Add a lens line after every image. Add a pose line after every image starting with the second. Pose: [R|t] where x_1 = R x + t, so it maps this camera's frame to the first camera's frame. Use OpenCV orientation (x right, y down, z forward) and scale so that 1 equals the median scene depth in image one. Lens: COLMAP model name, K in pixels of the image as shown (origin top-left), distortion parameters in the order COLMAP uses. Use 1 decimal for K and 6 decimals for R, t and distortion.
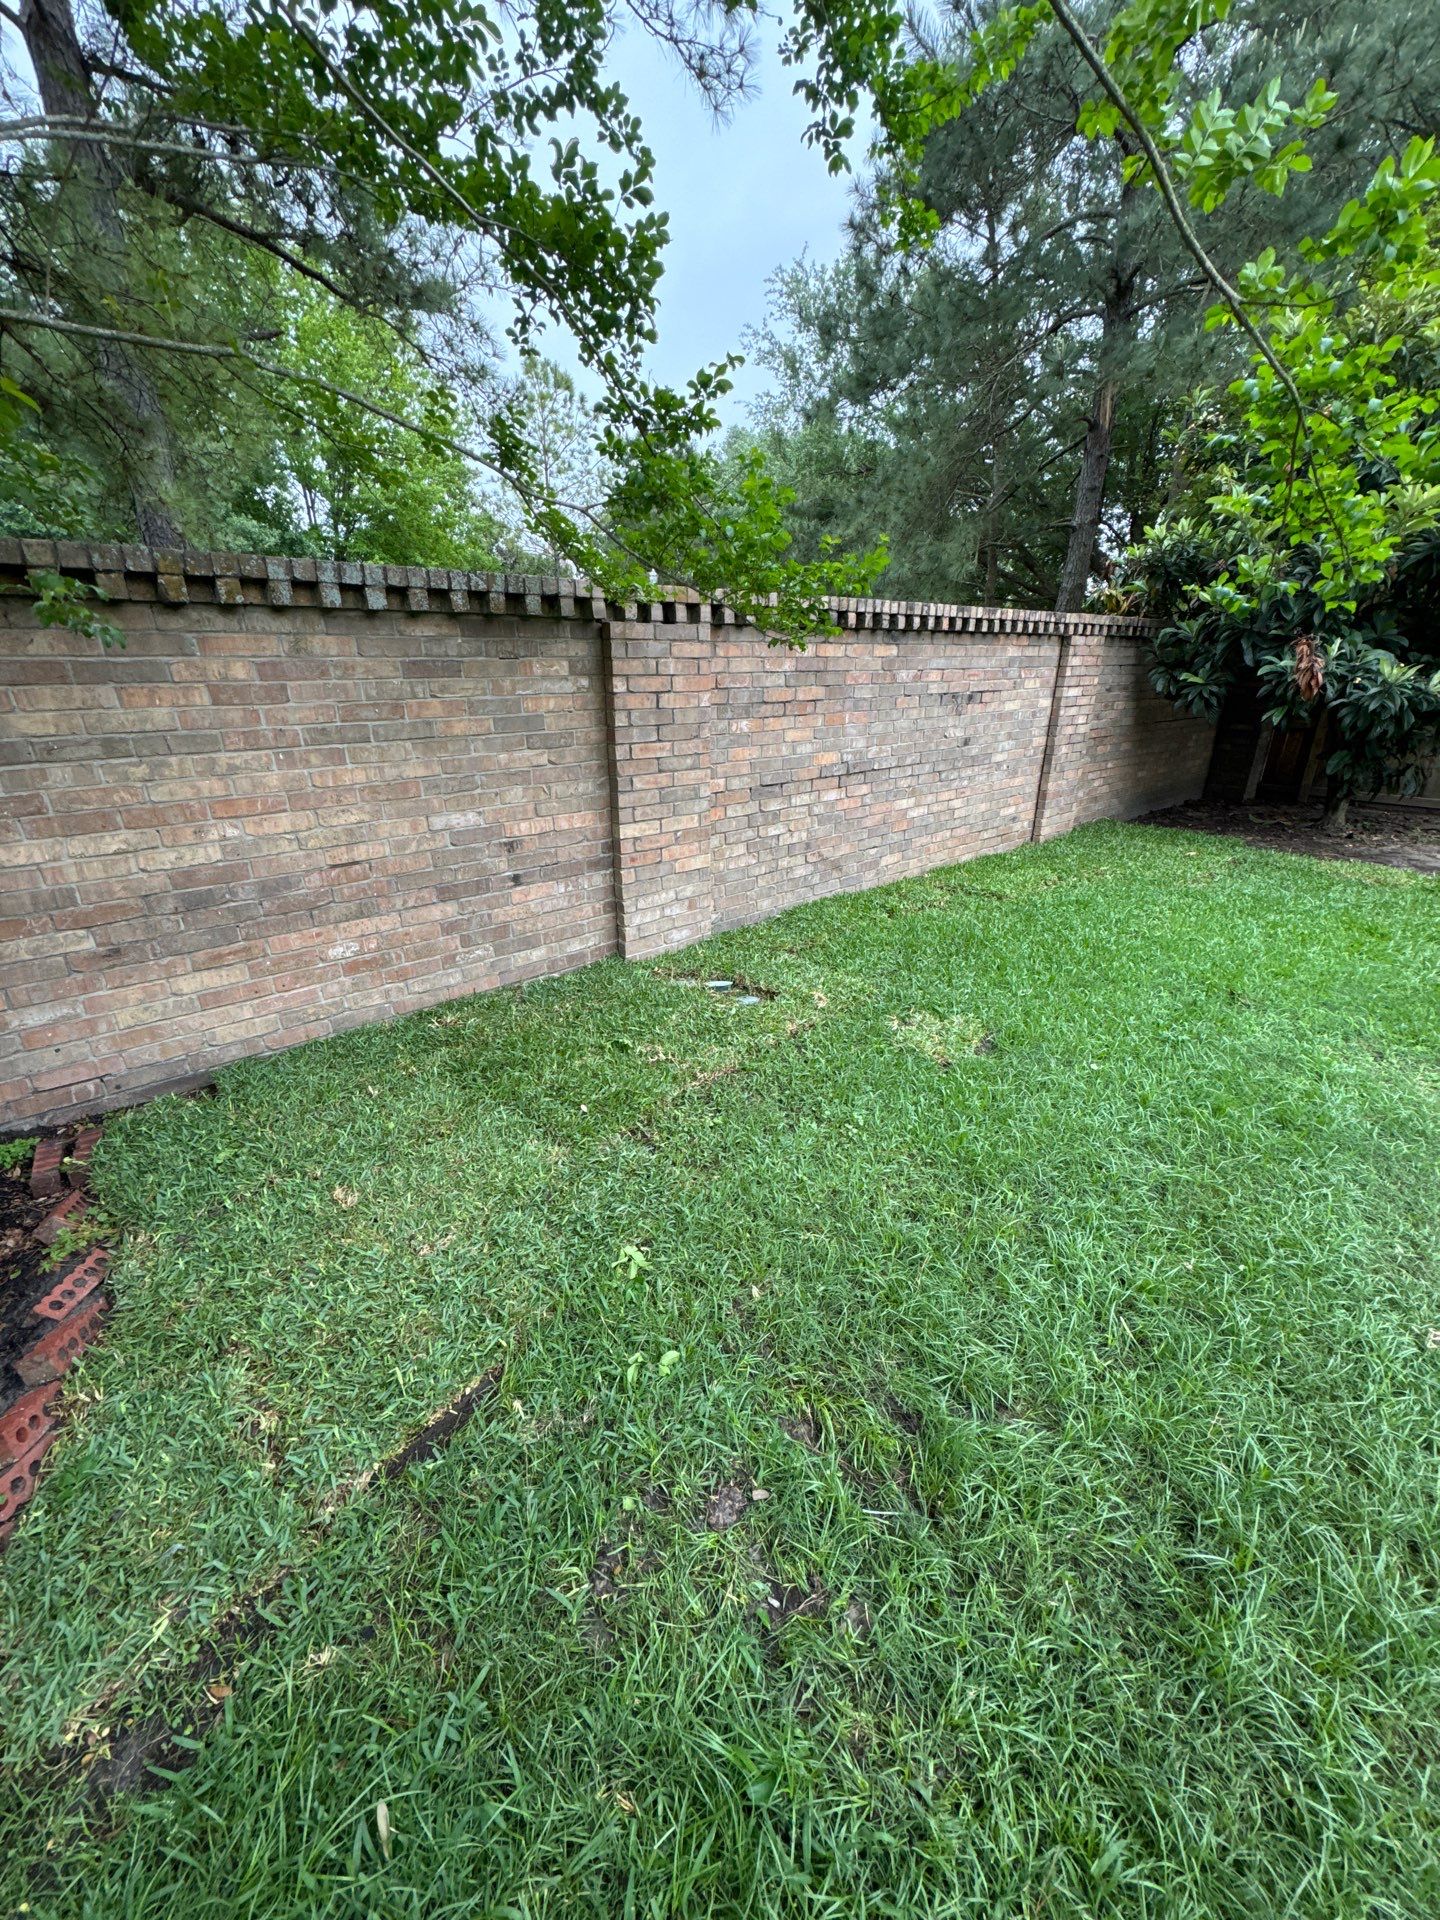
lens RADIAL K [[761.6, 0, 722.5], [0, 761.6, 958.4], [0, 0, 1]] dist [-0.002192, 0.000680]
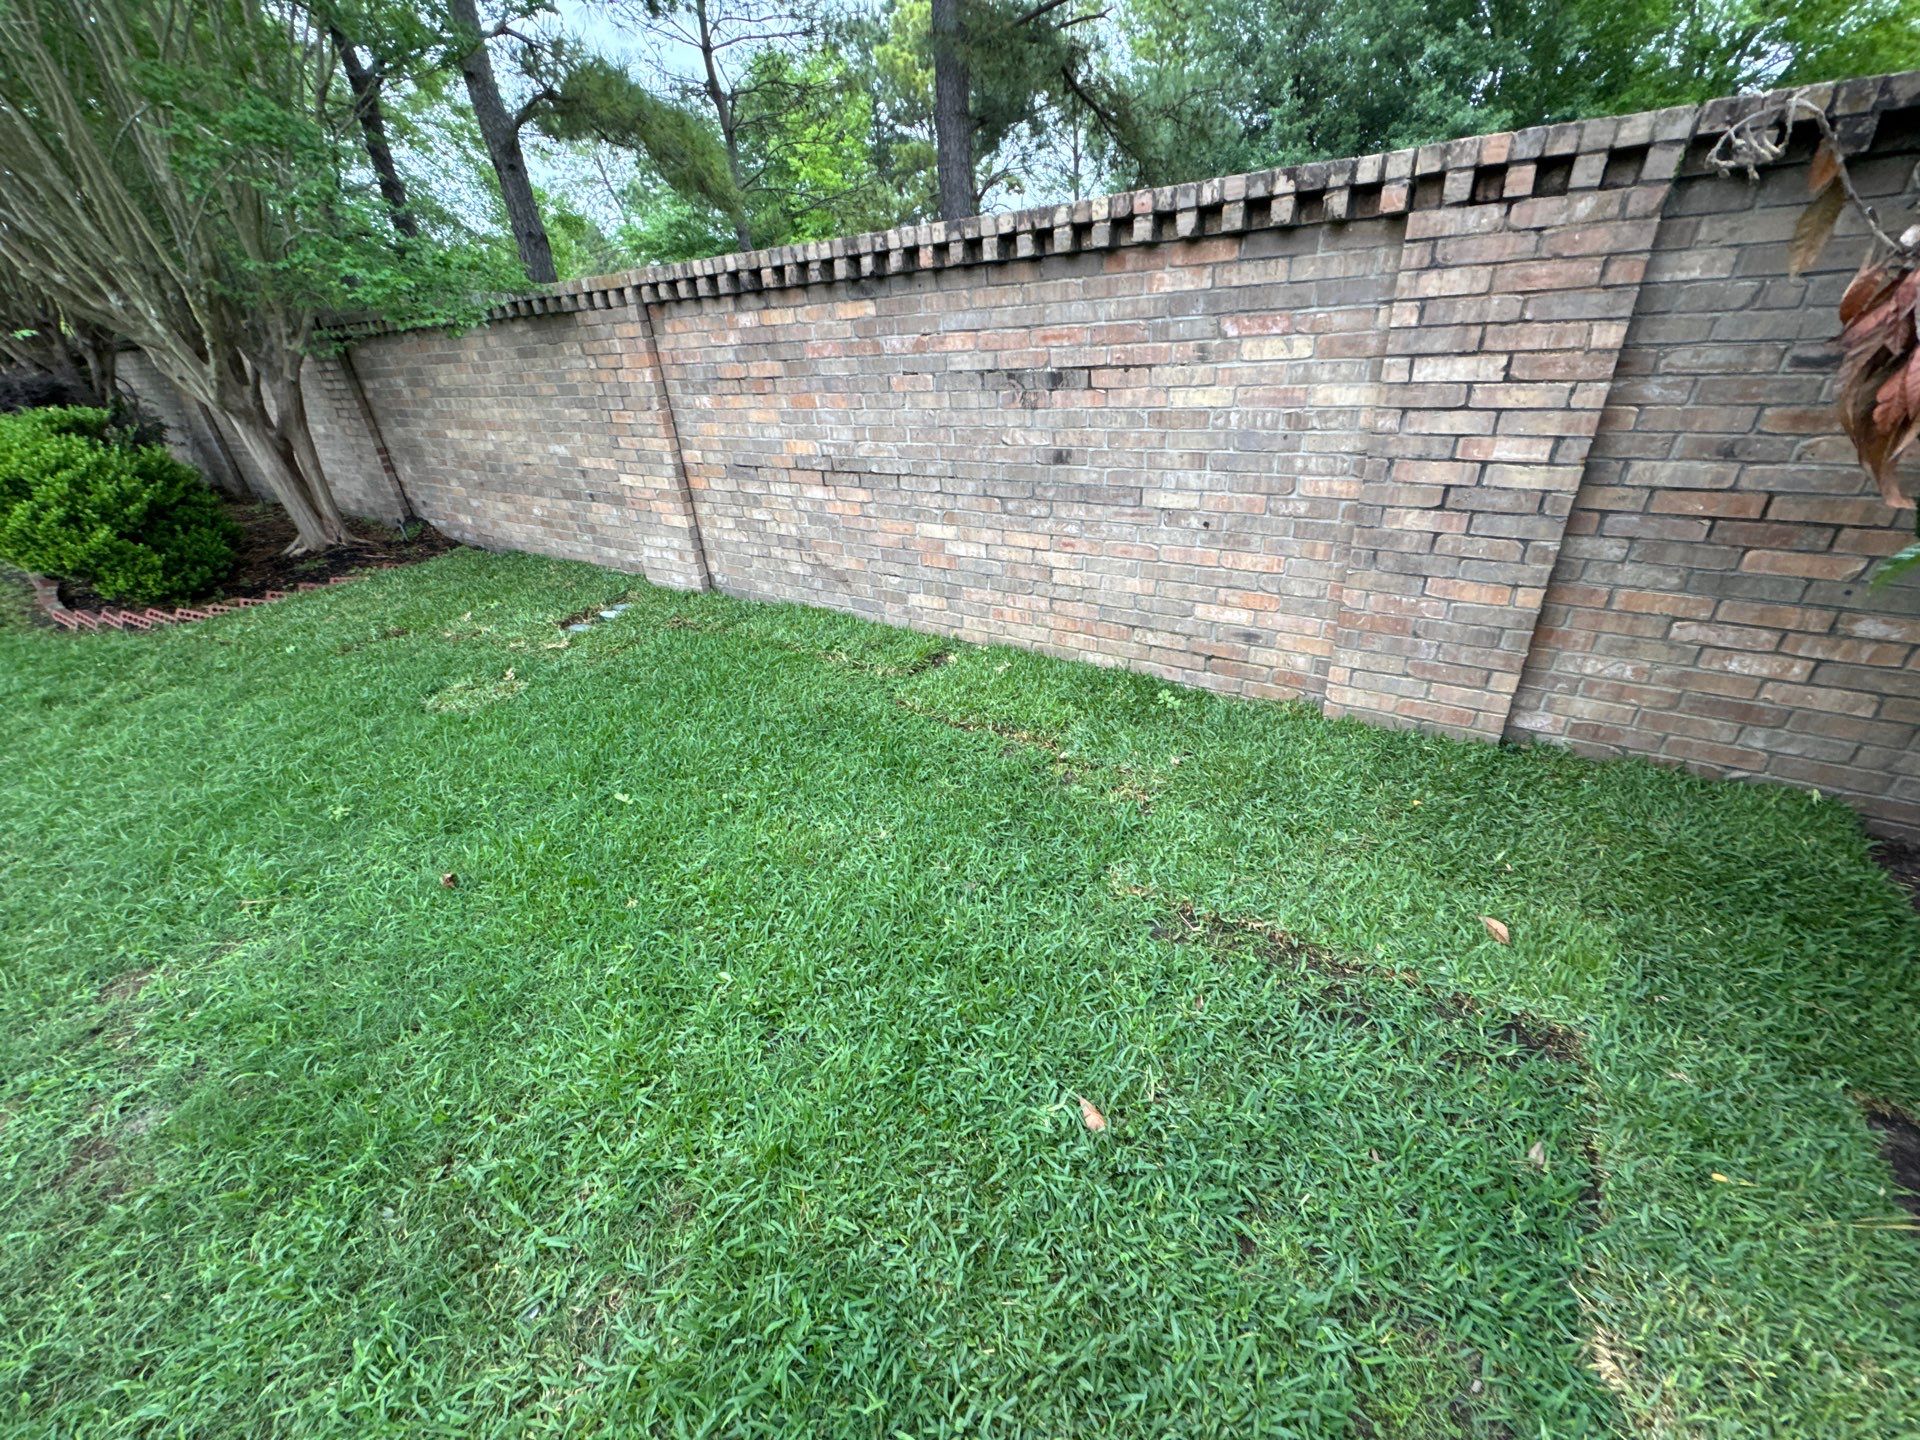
lens RADIAL K [[761.6, 0, 962.4], [0, 761.6, 723.6], [0, 0, 1]] dist [-0.002192, 0.000680]
pose [[0.268541, 0.443135, -0.855288, 1.057509], [-0.288693, 0.884112, 0.367426, -0.353720], [0.918990, 0.148246, 0.365350, 0.893414]]
